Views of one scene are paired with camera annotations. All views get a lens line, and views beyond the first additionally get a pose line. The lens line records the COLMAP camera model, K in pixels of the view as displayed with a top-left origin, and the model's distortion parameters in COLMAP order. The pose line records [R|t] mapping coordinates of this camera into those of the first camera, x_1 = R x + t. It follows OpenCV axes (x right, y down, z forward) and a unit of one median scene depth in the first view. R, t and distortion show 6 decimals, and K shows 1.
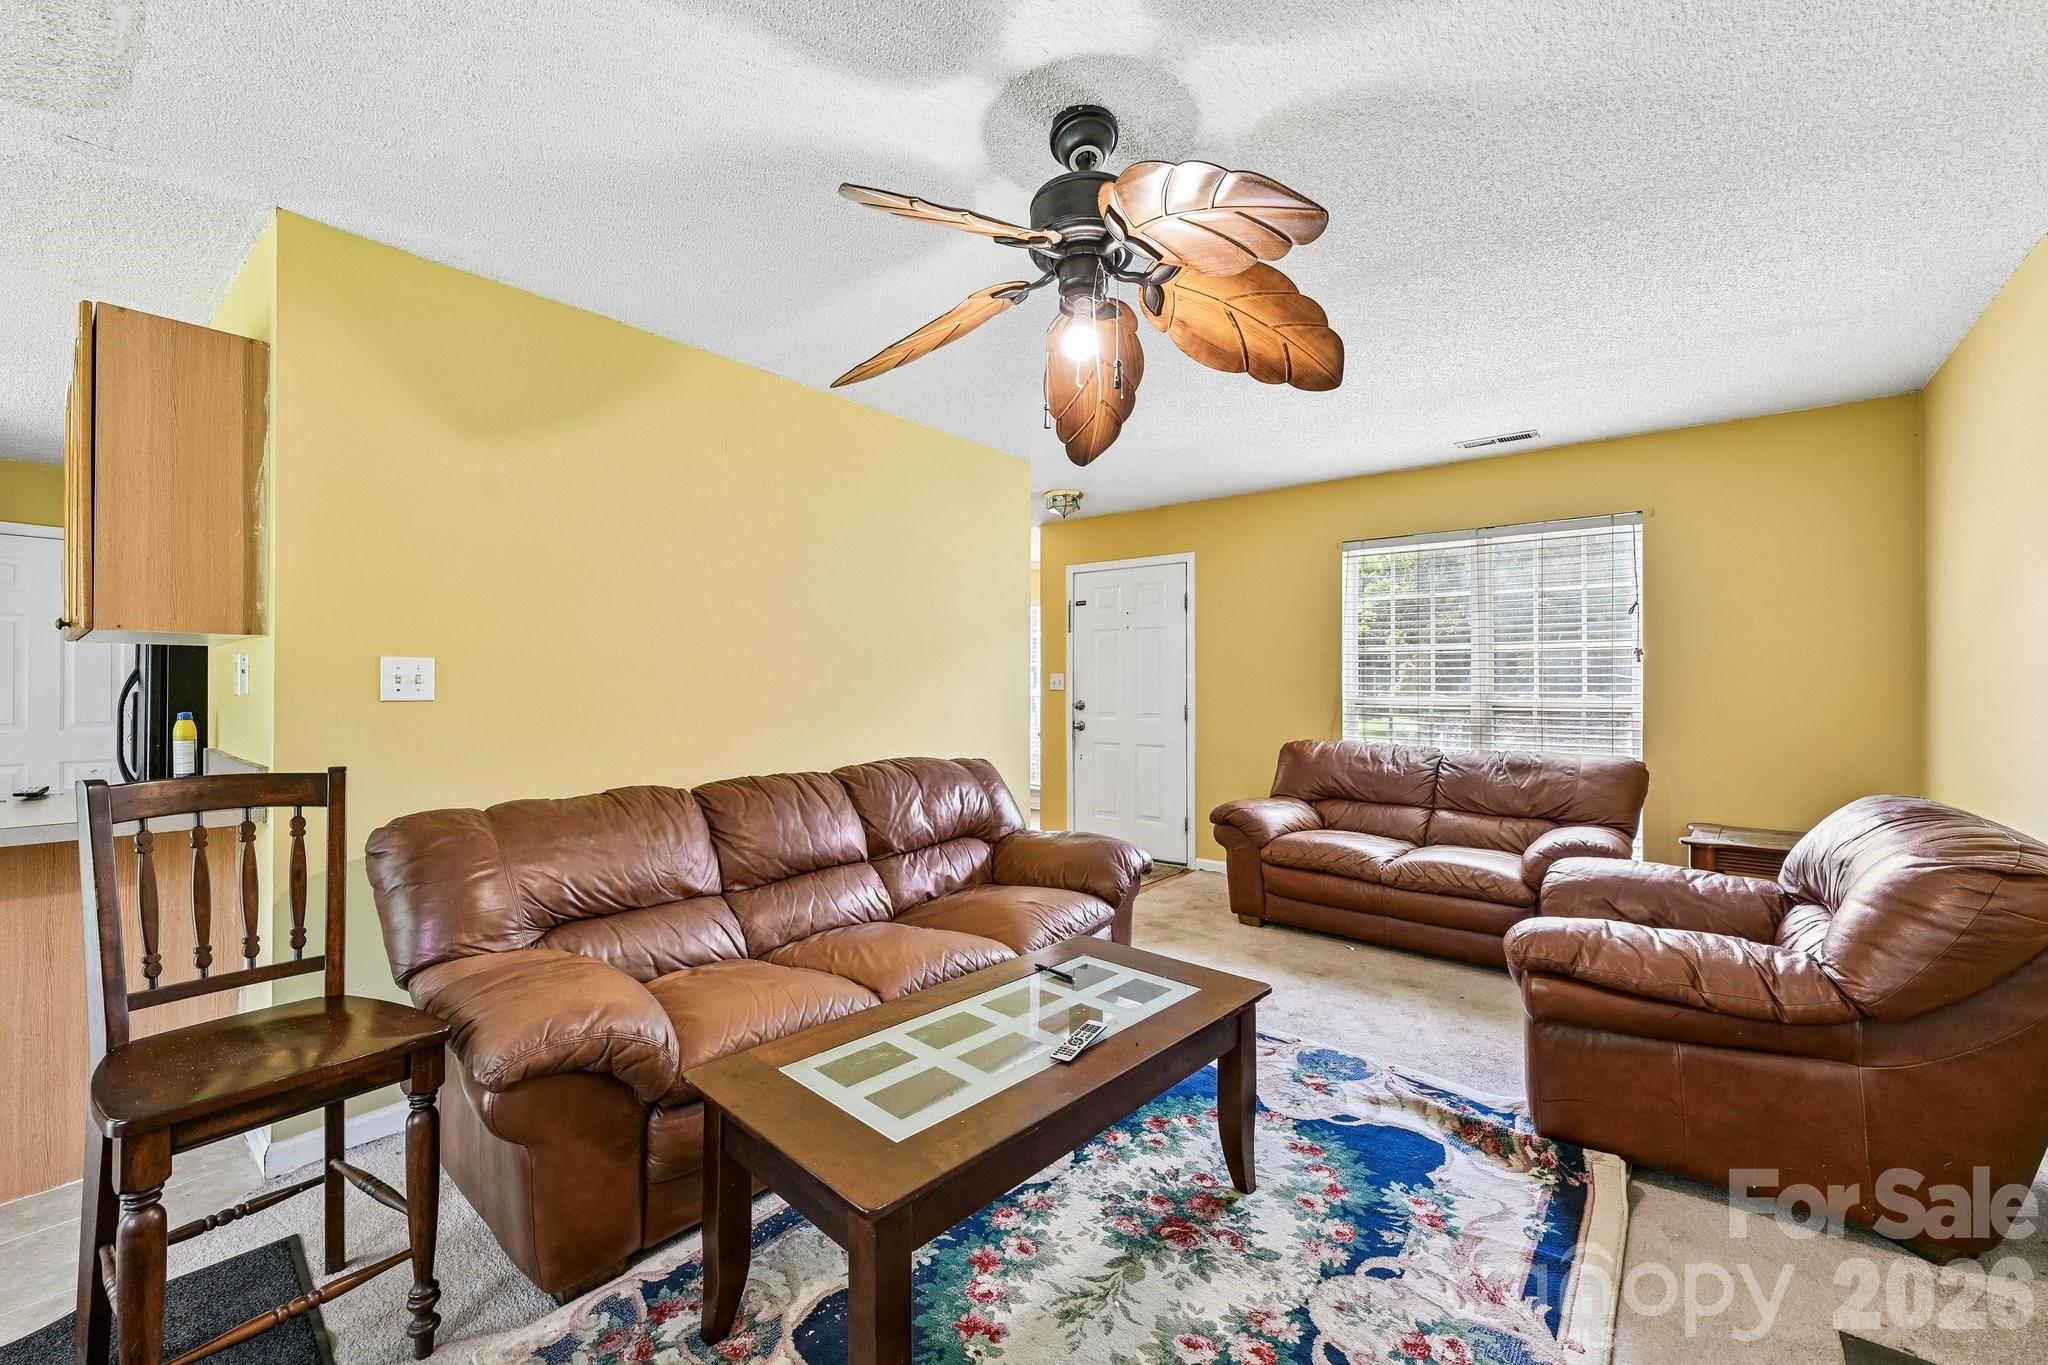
lens RADIAL K [[827.1, 0, 1018.4], [0, 827.1, 679.9], [0, 0, 1]] dist [0.004137, 0.000114]
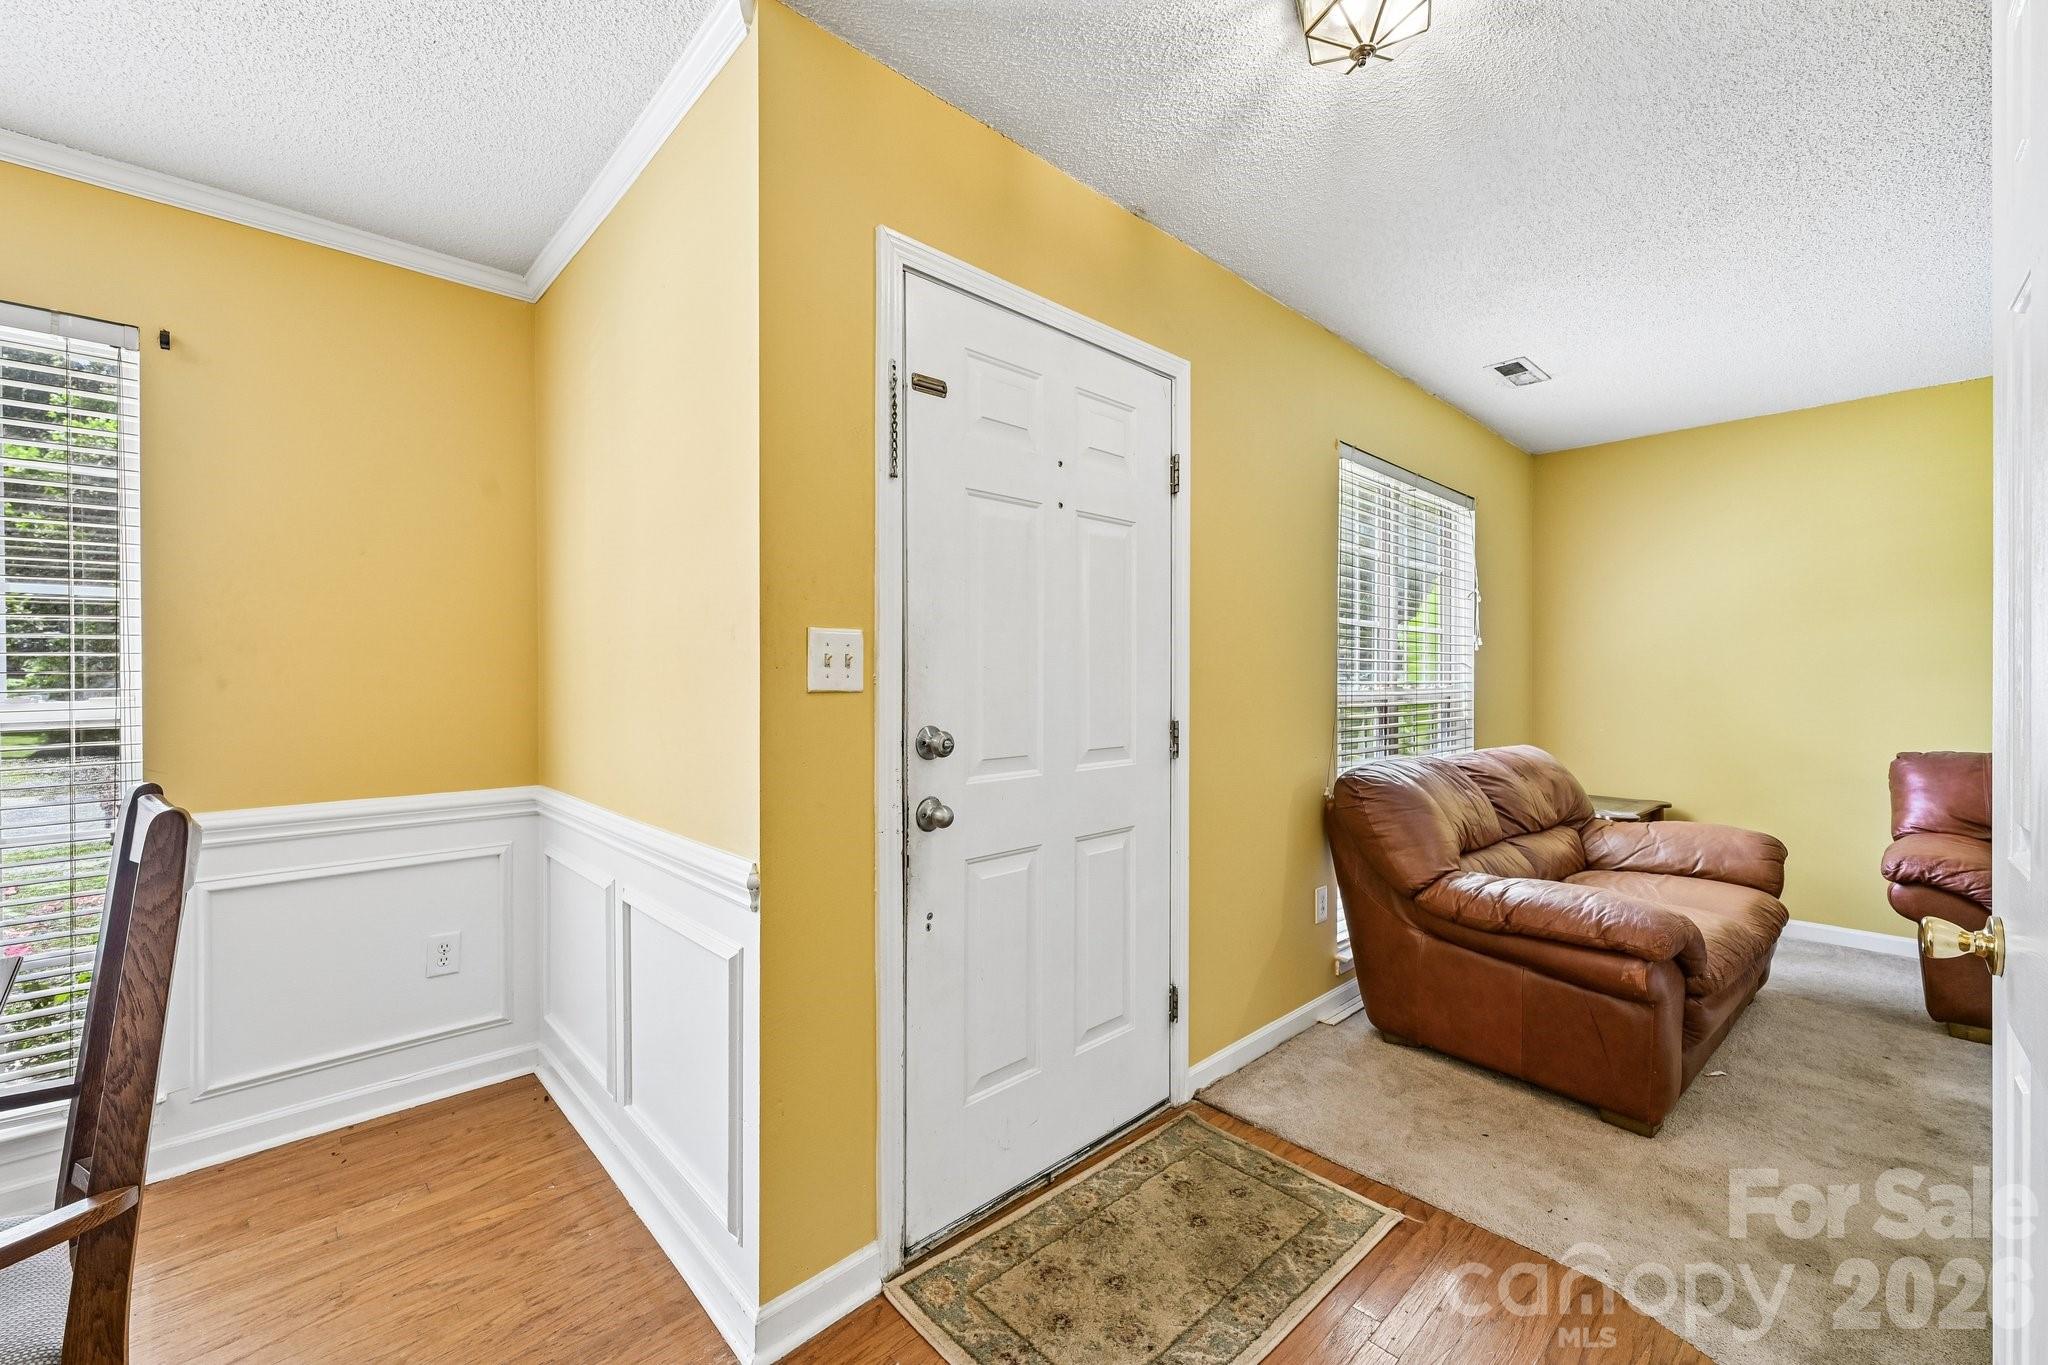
lens RADIAL K [[827.1, 0, 1018.4], [0, 827.1, 679.9], [0, 0, 1]] dist [0.004137, 0.000114]
pose [[0.130741, -0.002242, 0.991414, -0.537108], [-0.003340, 0.999991, 0.002702, 0.021428], [-0.991411, -0.003664, 0.130732, 2.459994]]
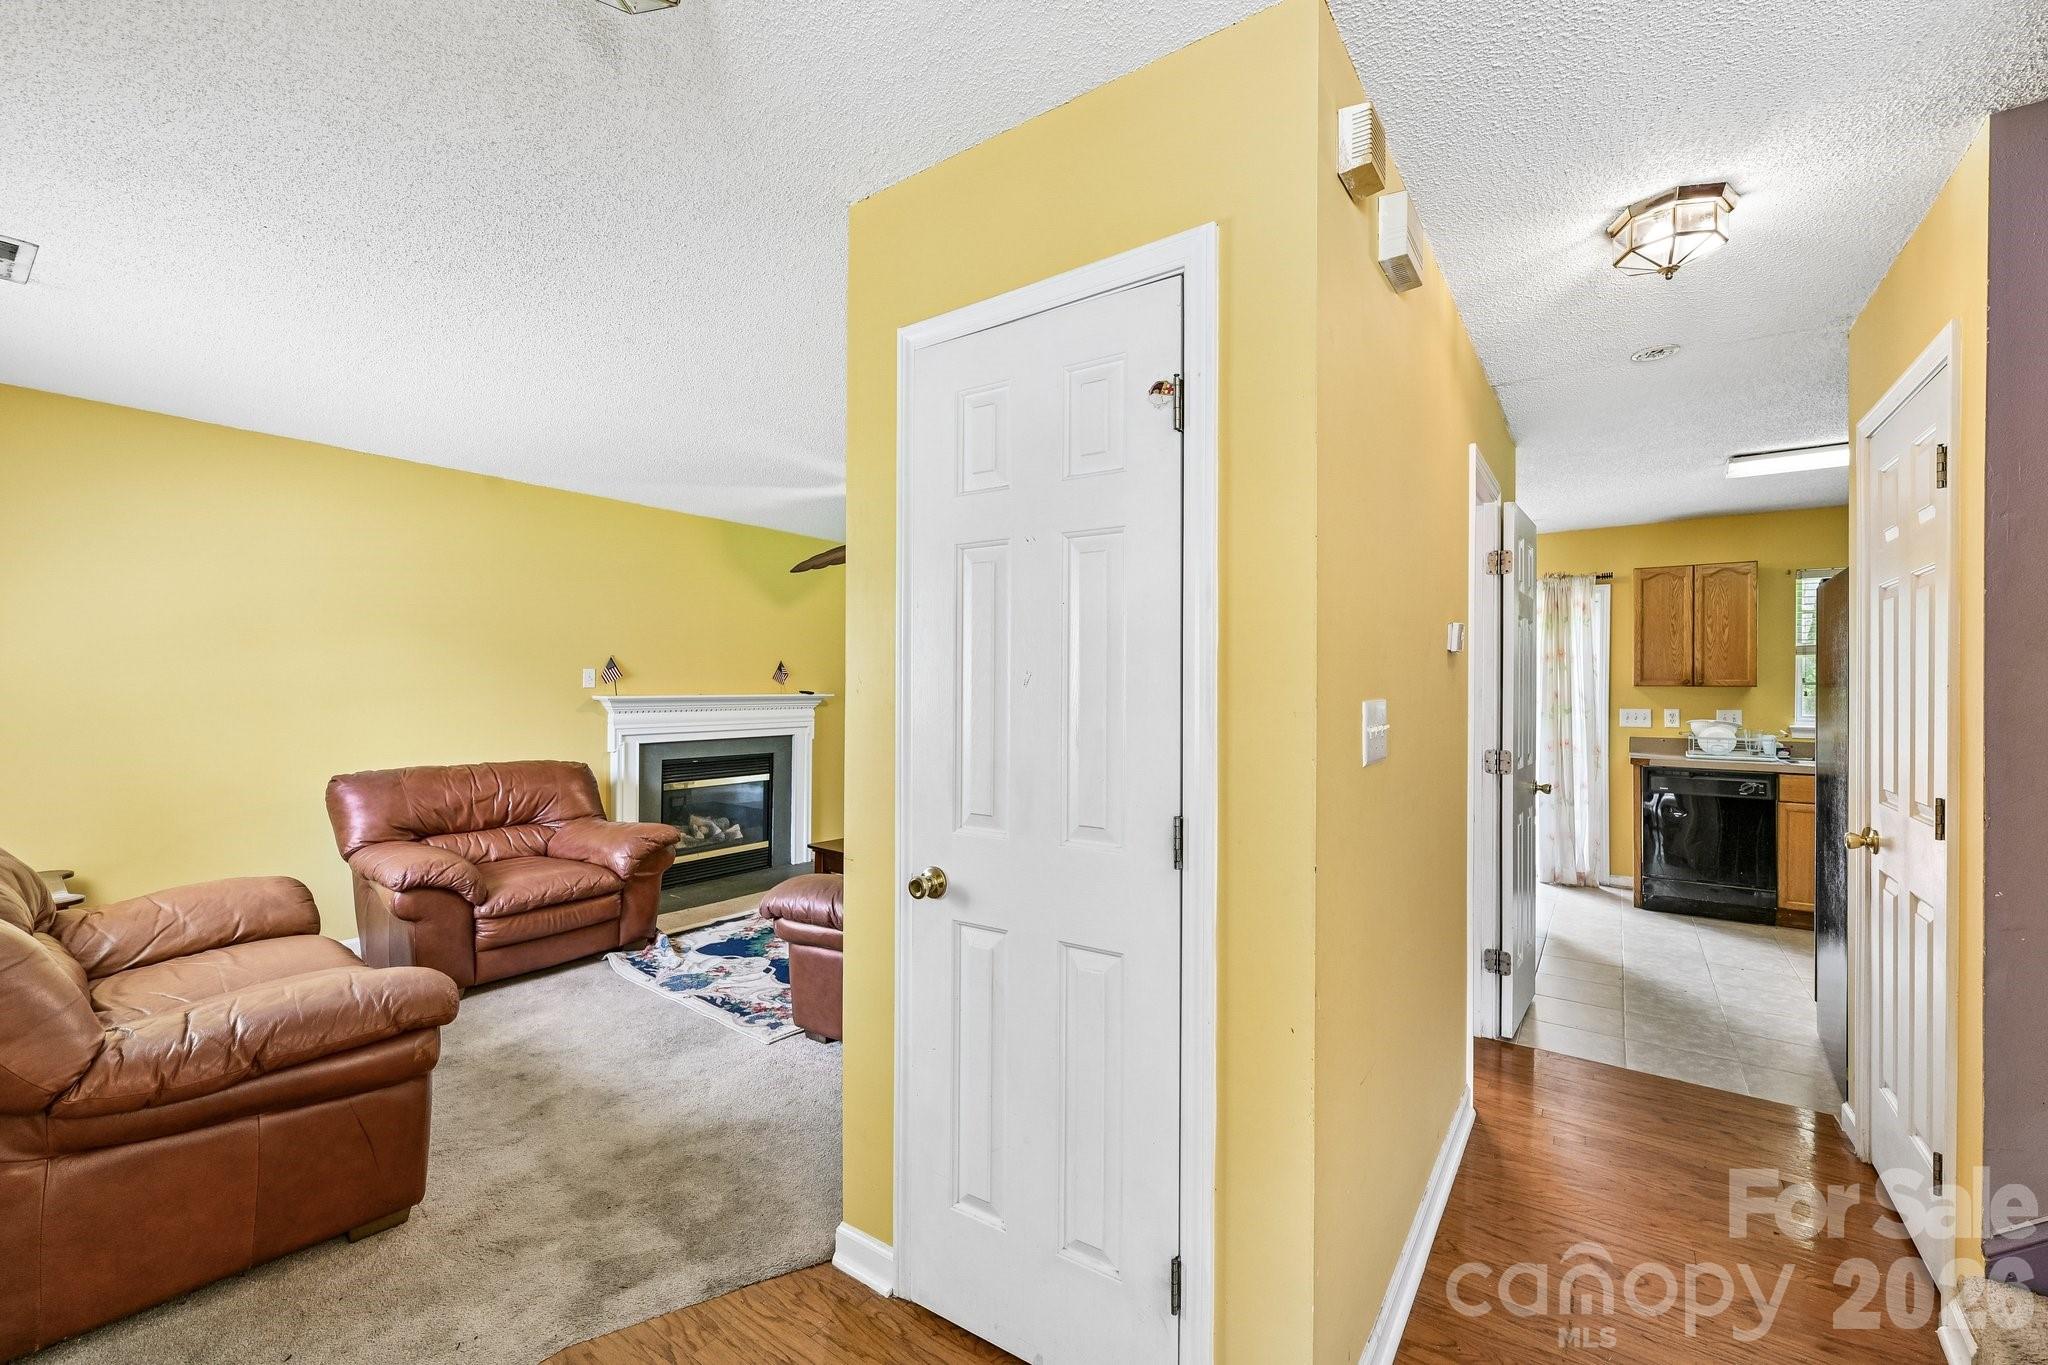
lens RADIAL K [[827.9, 0, 1024.0], [0, 827.9, 682.5], [0, 0, 1]] dist [-0.001043, 0.000295]
pose [[-0.997990, -0.005842, -0.063108, -0.099719], [-0.005174, 0.999929, -0.010744, -0.022214], [0.063166, -0.010396, -0.997949, 2.793753]]
